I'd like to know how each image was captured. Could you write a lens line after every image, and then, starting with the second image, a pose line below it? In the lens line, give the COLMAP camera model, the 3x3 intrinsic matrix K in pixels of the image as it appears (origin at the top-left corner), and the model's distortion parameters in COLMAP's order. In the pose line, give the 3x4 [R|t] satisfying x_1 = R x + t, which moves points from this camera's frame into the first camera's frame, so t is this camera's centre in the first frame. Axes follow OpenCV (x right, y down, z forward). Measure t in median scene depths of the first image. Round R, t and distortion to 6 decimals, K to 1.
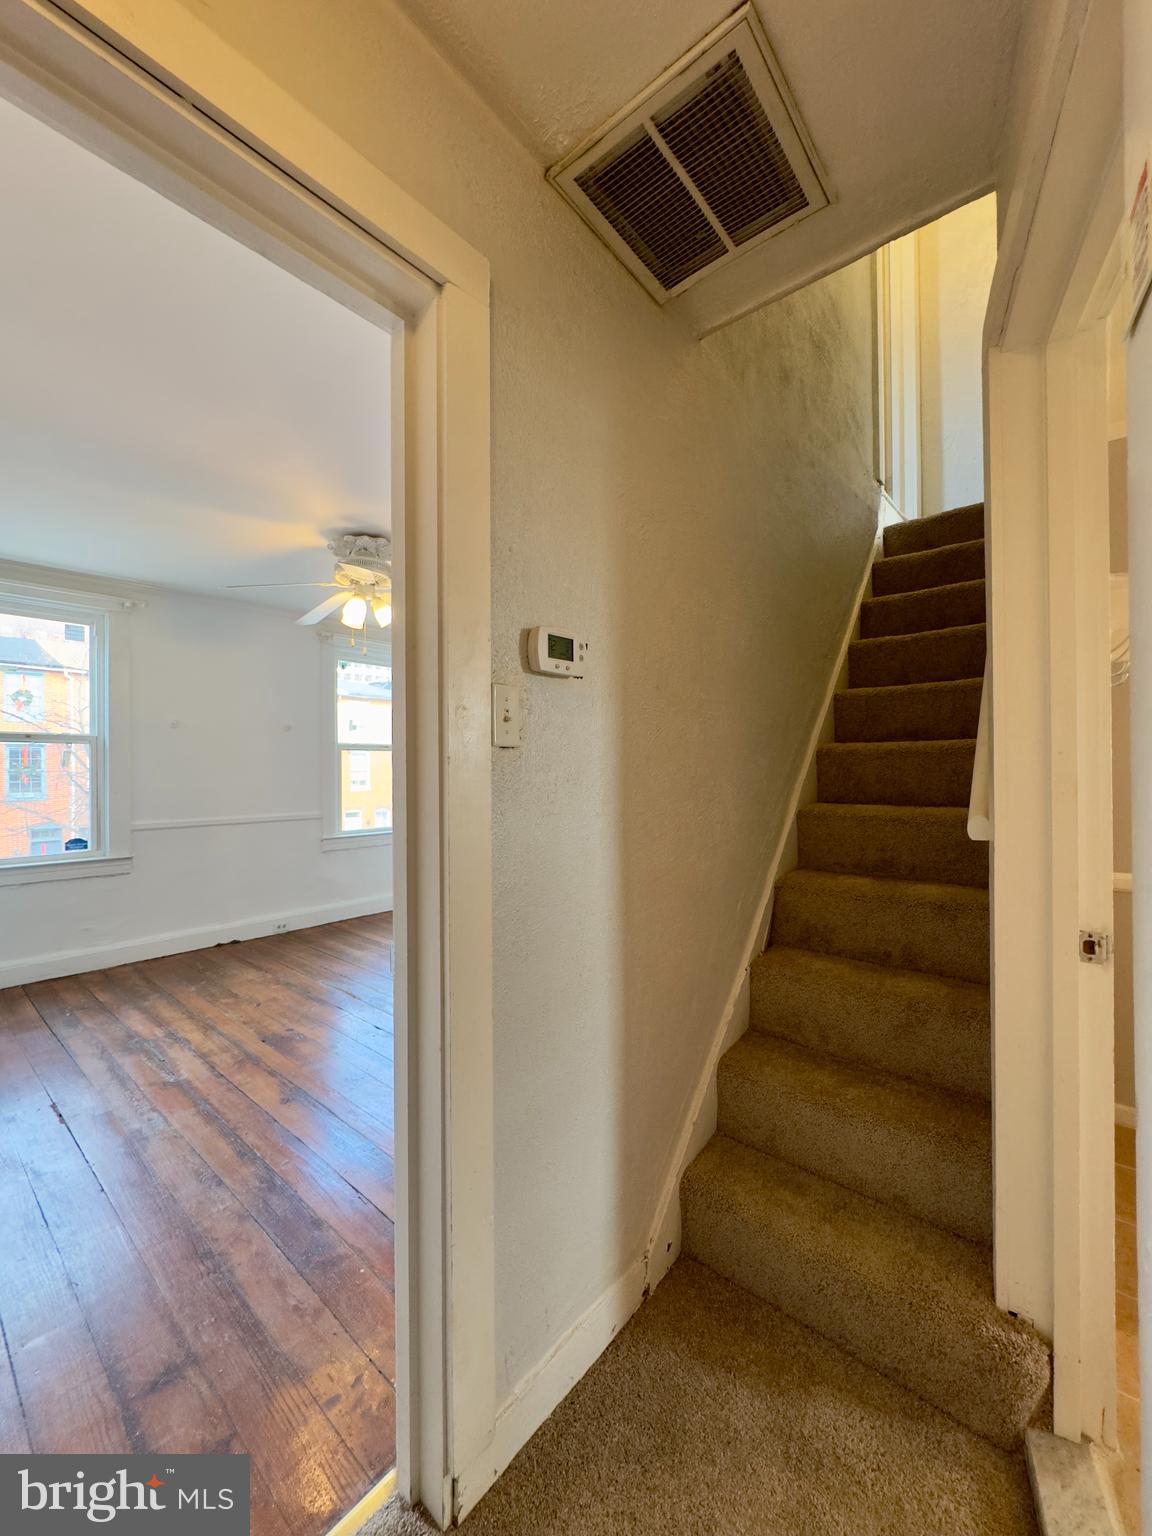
lens RADIAL K [[610.6, 0, 580.3], [0, 610.6, 766.0], [0, 0, 1]] dist [-0.003643, 0.001122]
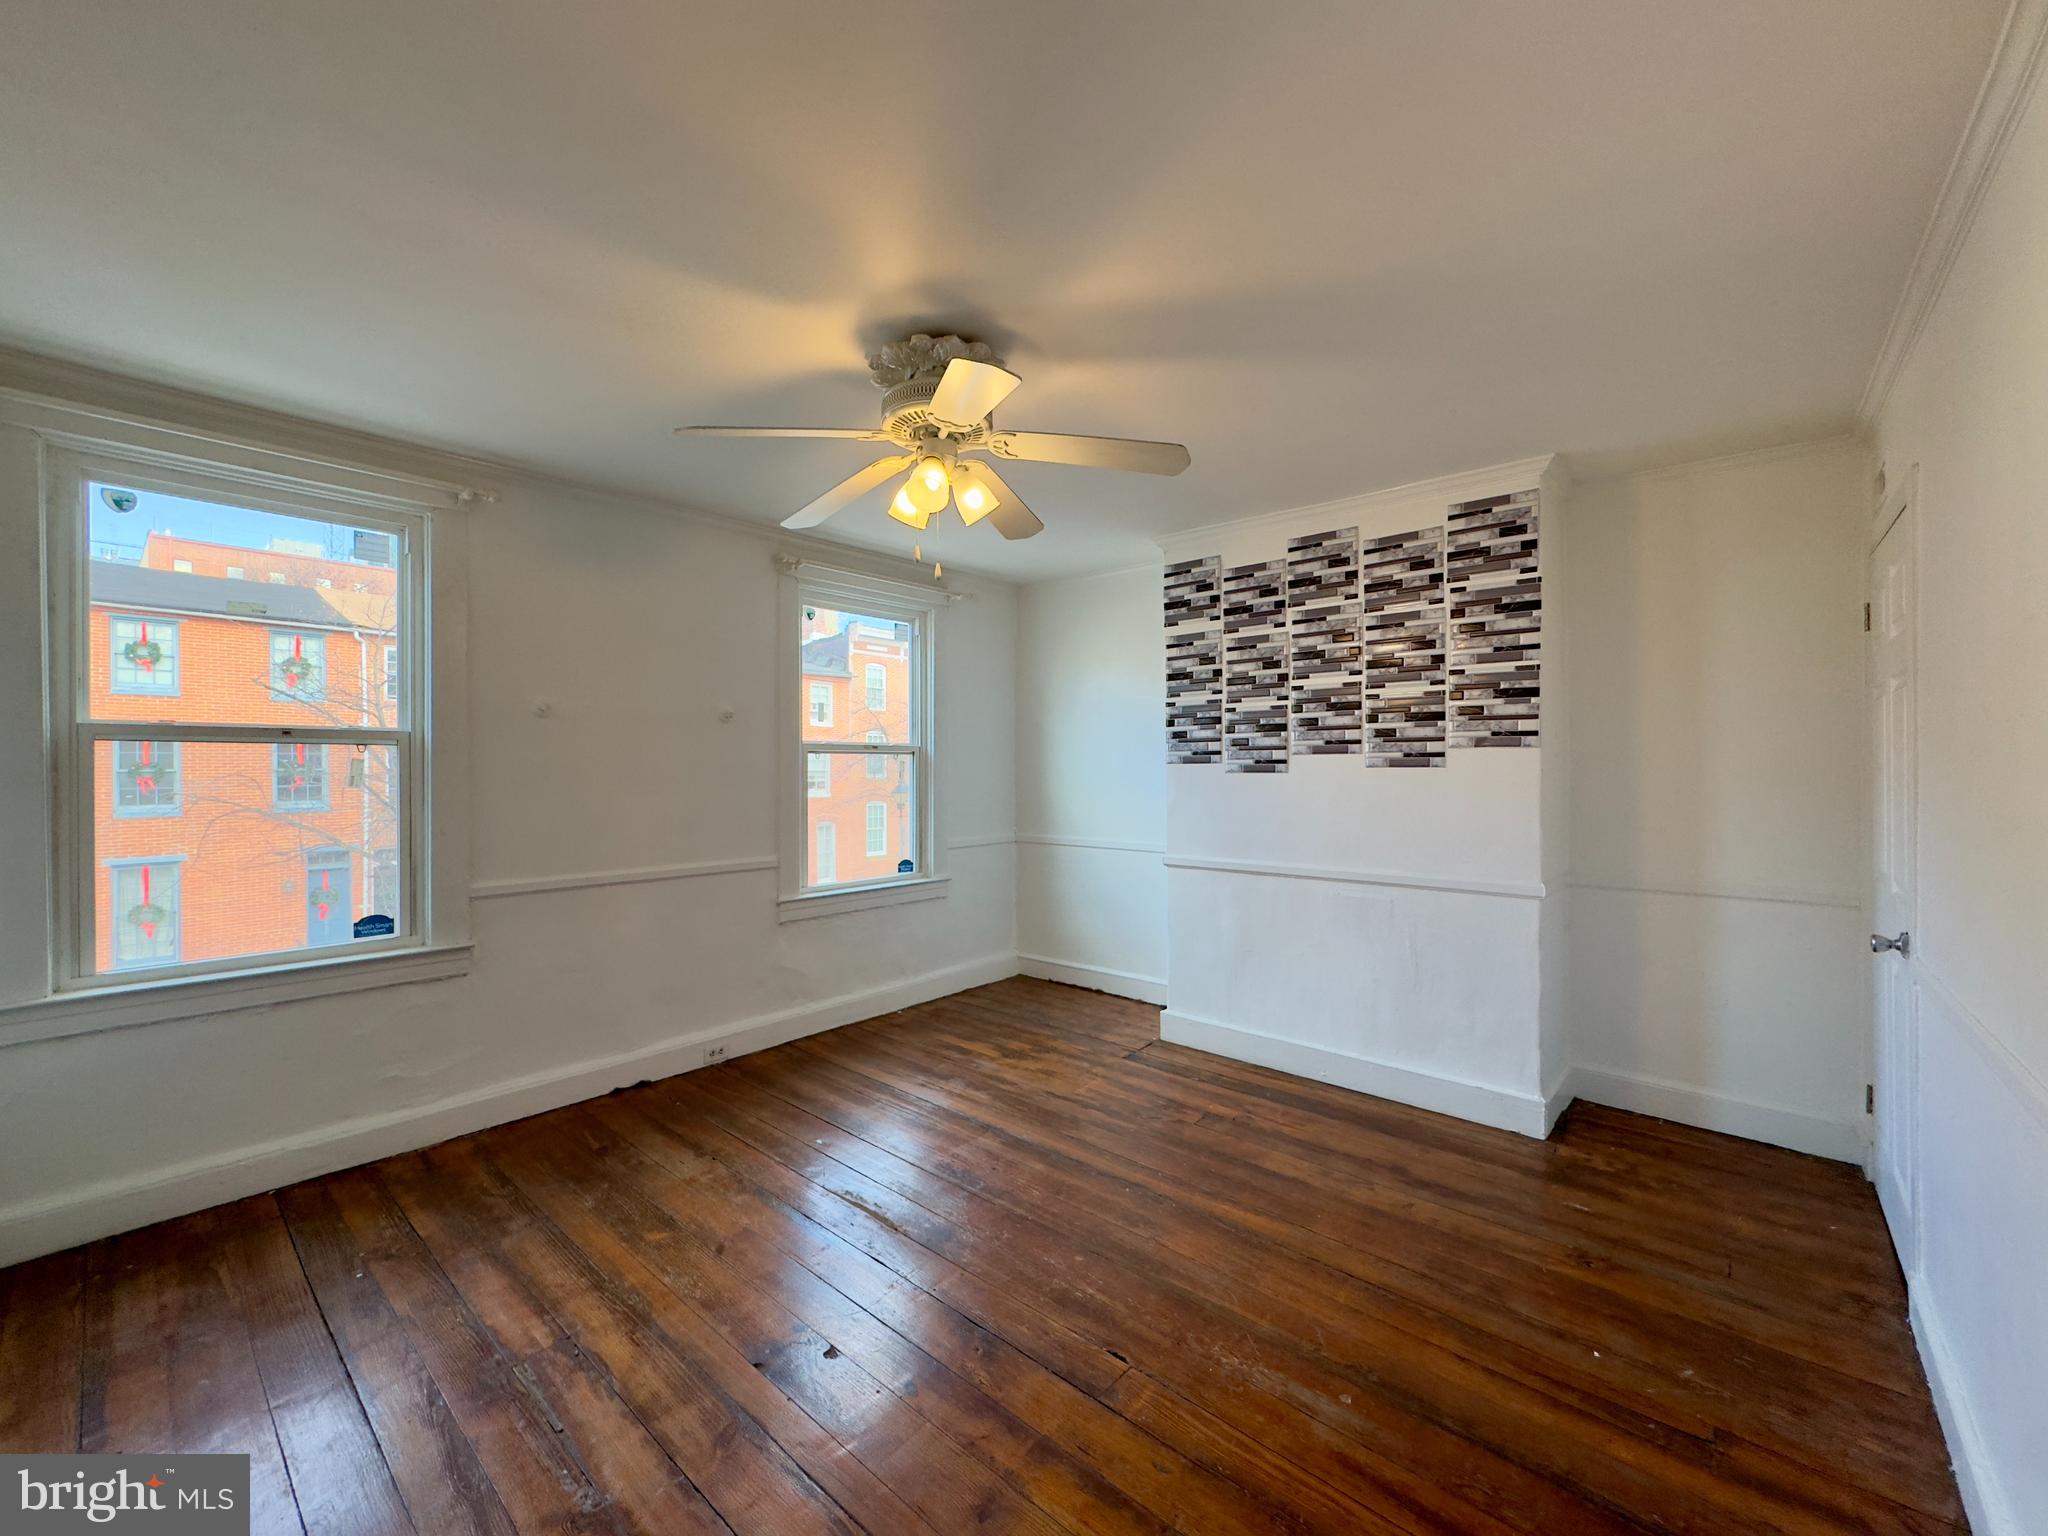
lens RADIAL K [[814.2, 0, 1029.4], [0, 814.2, 768.8], [0, 0, 1]] dist [-0.003643, 0.001122]
pose [[0.999943, 0.005092, -0.009350, -0.230563], [-0.005030, 0.999965, 0.006725, -0.024606], [0.009384, -0.006678, 0.999934, 0.274476]]
